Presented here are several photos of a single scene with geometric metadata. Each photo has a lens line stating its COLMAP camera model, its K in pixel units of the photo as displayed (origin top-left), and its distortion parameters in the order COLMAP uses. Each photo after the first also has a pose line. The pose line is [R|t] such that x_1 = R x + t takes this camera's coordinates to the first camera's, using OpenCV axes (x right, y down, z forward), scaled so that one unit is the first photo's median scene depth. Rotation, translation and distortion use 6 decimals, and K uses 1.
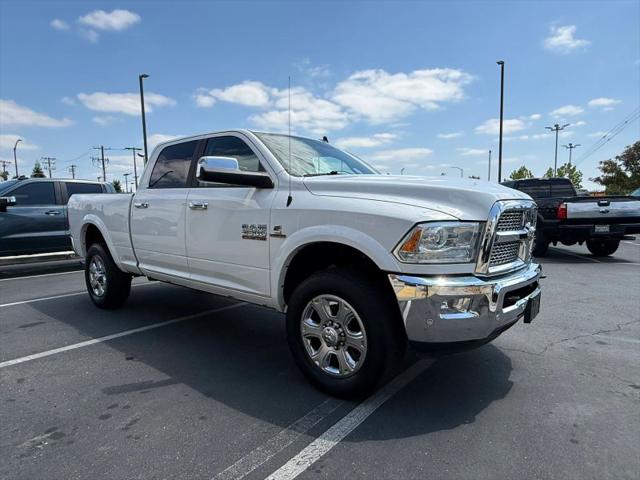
lens RADIAL K [[374.1, 0, 317.8], [0, 374.1, 253.3], [0, 0, 1]] dist [0.003528, -0.000238]
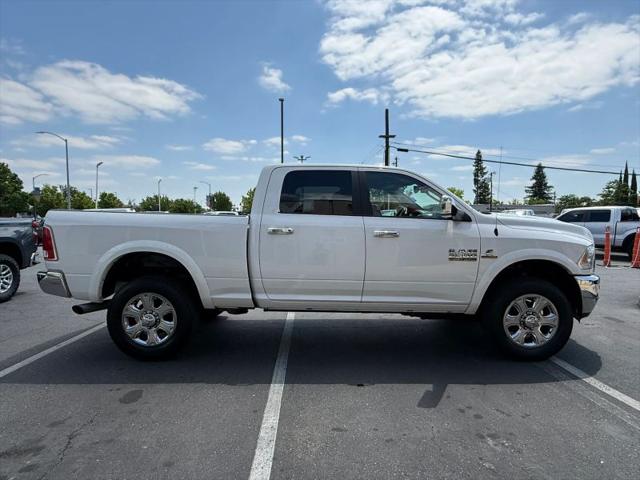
lens RADIAL K [[374.1, 0, 317.8], [0, 374.1, 253.3], [0, 0, 1]] dist [0.003528, -0.000238]
pose [[0.776943, -0.043541, 0.628064, -1.402442], [0.063782, 0.997917, -0.009720, -0.083698], [-0.626332, 0.047611, 0.778101, 0.308952]]
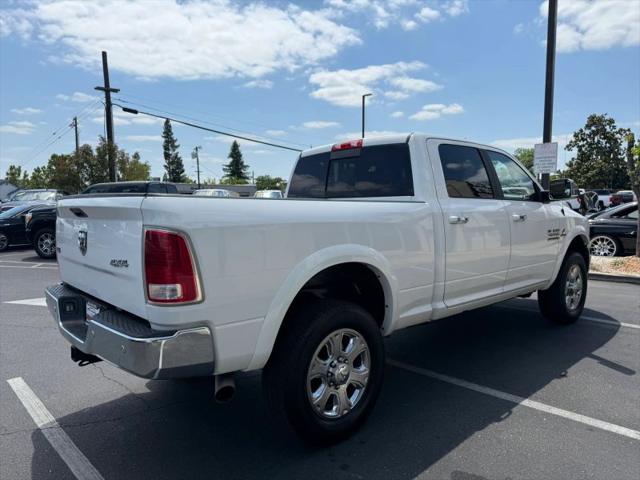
lens RADIAL K [[472.9, 0, 321.1], [0, 472.9, 230.6], [0, 0, 1]] dist [0.000629, -0.000713]
pose [[0.133935, -0.054641, 0.989483, -2.057263], [0.131445, 0.990636, 0.036913, -0.253130], [-0.982234, 0.125118, 0.139863, 1.617936]]
